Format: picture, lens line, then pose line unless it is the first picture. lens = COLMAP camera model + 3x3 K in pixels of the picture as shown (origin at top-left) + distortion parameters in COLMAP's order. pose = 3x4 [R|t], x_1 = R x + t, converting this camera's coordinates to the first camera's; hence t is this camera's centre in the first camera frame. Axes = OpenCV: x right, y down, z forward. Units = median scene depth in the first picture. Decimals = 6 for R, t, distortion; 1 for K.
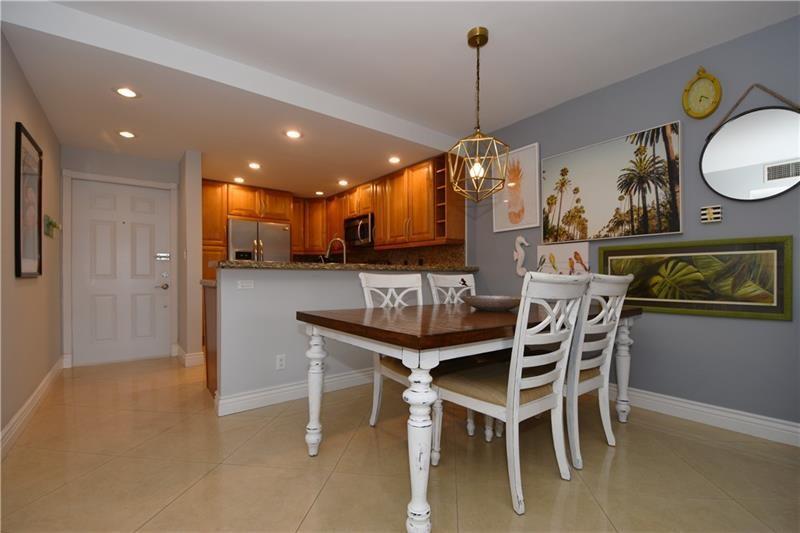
lens RADIAL K [[360.3, 0, 402.6], [0, 360.3, 269.6], [0, 0, 1]] dist [0.003010, -0.000838]
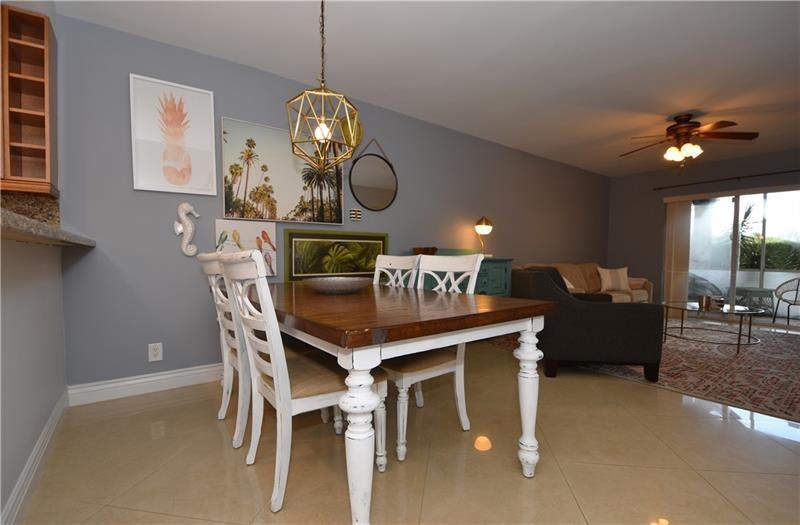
lens RADIAL K [[360.3, 0, 400.8], [0, 360.3, 268.3], [0, 0, 1]] dist [0.003010, -0.000838]
pose [[0.012601, -0.035401, 0.999294, -0.537159], [-0.023036, 0.999098, 0.035684, 0.009138], [-0.999655, -0.023469, 0.011774, 0.659860]]
